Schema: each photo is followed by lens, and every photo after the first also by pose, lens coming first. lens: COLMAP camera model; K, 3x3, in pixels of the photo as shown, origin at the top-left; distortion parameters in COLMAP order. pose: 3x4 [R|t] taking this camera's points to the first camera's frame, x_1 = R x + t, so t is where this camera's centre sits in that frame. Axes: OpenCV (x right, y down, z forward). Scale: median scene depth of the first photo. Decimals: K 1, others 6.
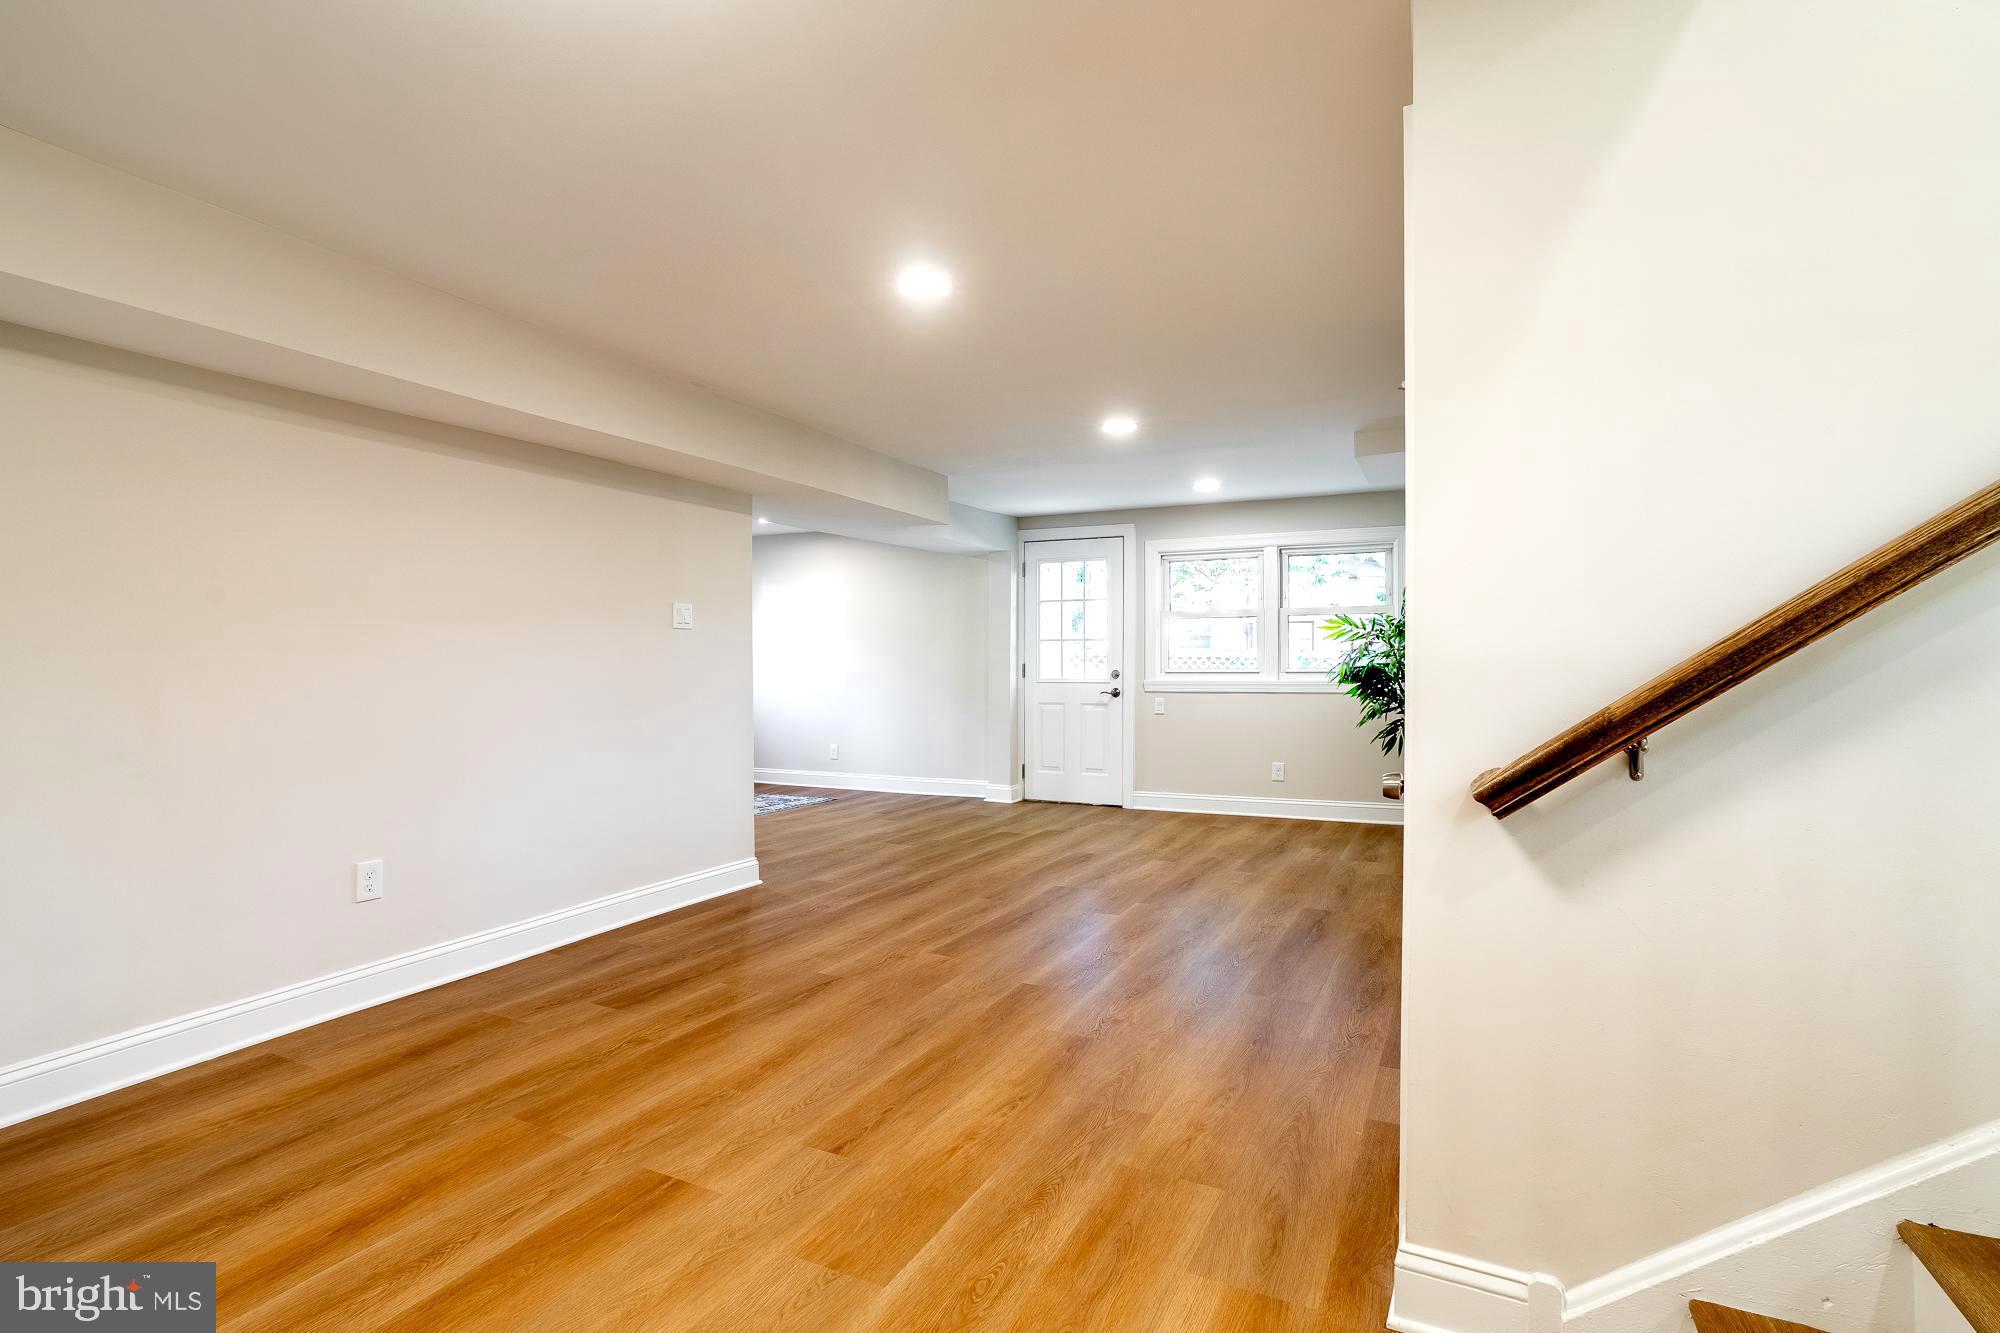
lens RADIAL K [[965.7, 0, 1000.0], [0, 965.7, 666.5], [0, 0, 1]] dist [-0.043167, 0.026826]
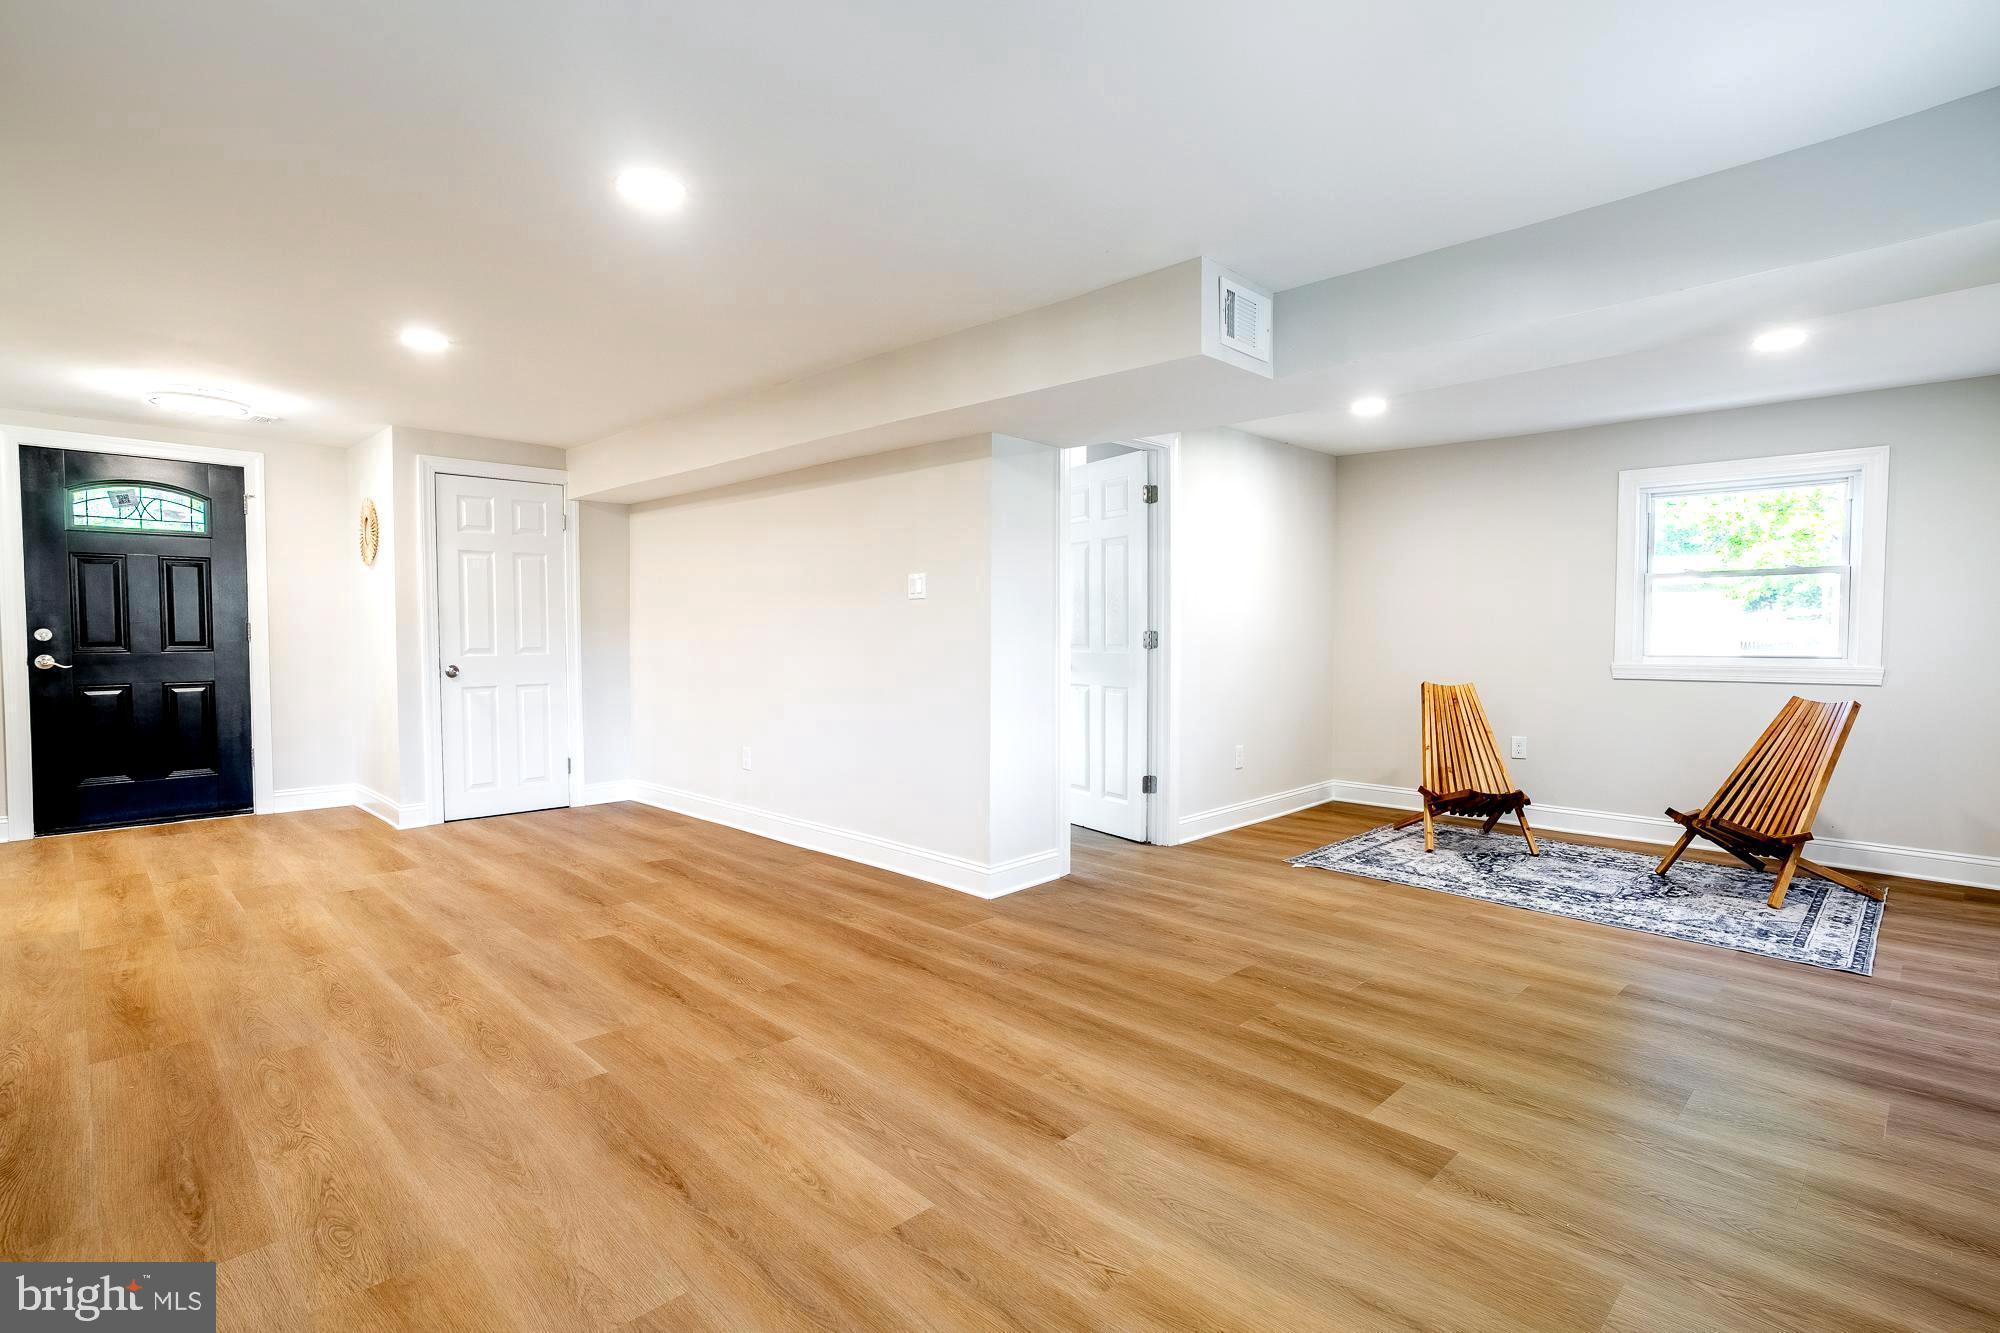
lens RADIAL K [[965.7, 0, 1000.0], [0, 965.7, 666.5], [0, 0, 1]] dist [-0.043167, 0.026826]
pose [[-0.320443, 0.034022, -0.946657, 0.701763], [-0.009402, 0.999191, 0.039093, -0.011046], [0.947221, 0.021428, -0.319864, 1.676313]]
